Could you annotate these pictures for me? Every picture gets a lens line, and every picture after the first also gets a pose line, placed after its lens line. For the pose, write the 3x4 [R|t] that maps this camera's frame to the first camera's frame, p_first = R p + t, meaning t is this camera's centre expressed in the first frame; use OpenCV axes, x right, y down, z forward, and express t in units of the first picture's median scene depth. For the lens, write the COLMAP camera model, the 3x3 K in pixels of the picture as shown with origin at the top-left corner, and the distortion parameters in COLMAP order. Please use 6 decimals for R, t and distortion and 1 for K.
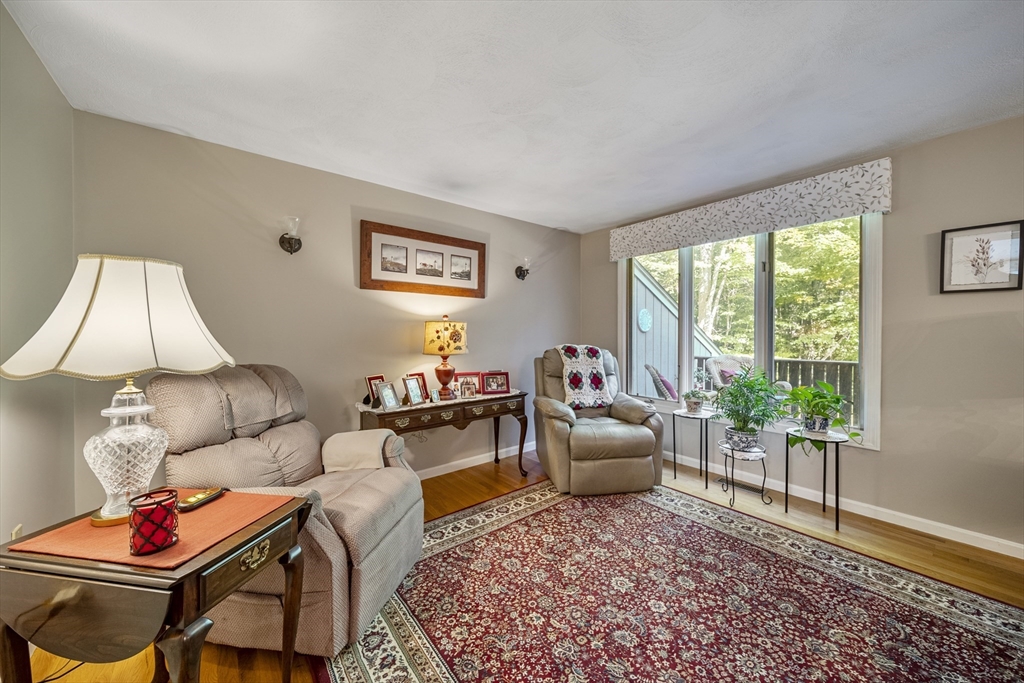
lens RADIAL K [[367.5, 0, 517.1], [0, 367.5, 337.2], [0, 0, 1]] dist [0.000570, -0.001318]
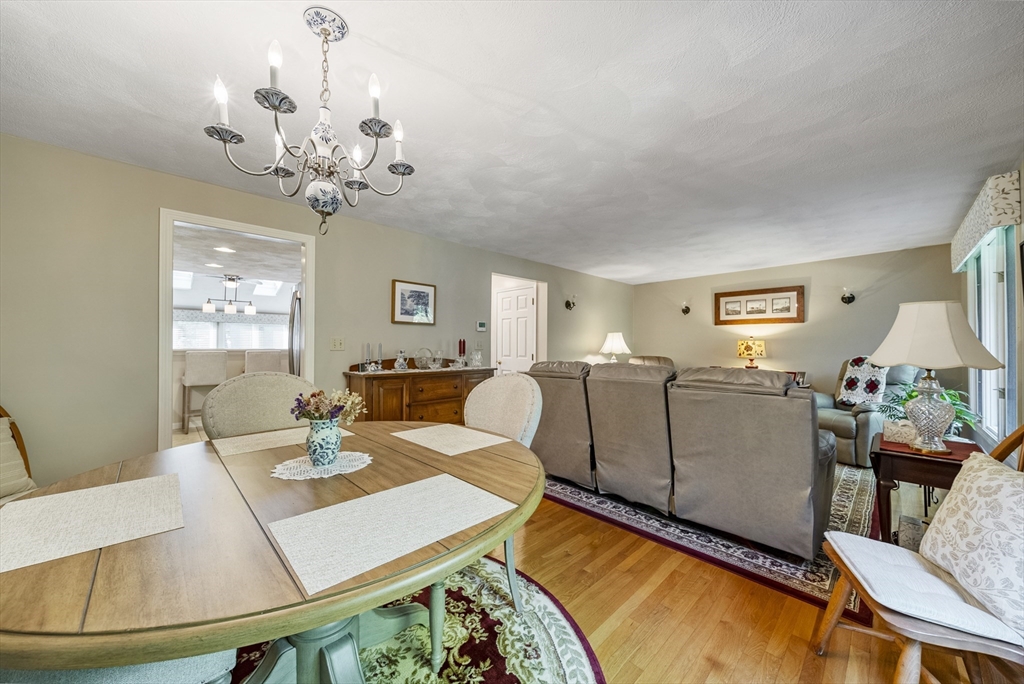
lens RADIAL K [[367.5, 0, 514.0], [0, 367.5, 341.5], [0, 0, 1]] dist [0.000570, -0.001318]
pose [[0.072927, -0.012204, -0.997263, 1.763475], [-0.013657, 0.999819, -0.013234, 0.004920], [0.997244, 0.014585, 0.072747, -0.343148]]
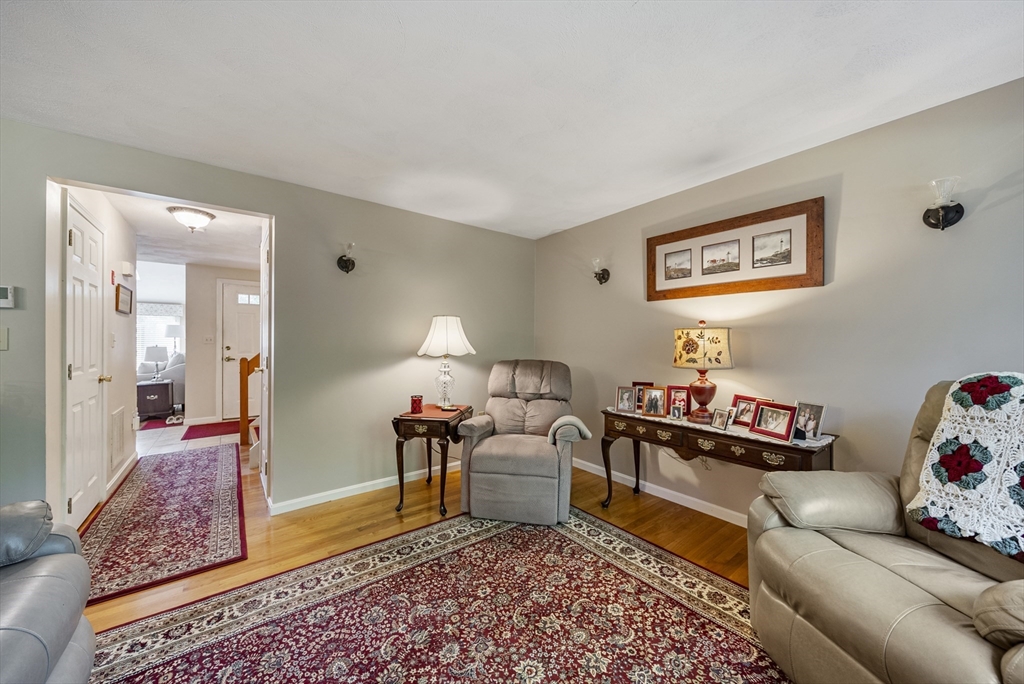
lens RADIAL K [[367.5, 0, 512.3], [0, 367.5, 340.0], [0, 0, 1]] dist [0.000570, -0.001318]
pose [[-0.032236, -0.003741, -0.999473, 0.745210], [-0.012517, 0.999916, -0.003339, -0.009065], [0.999402, 0.012402, -0.032280, 0.695371]]
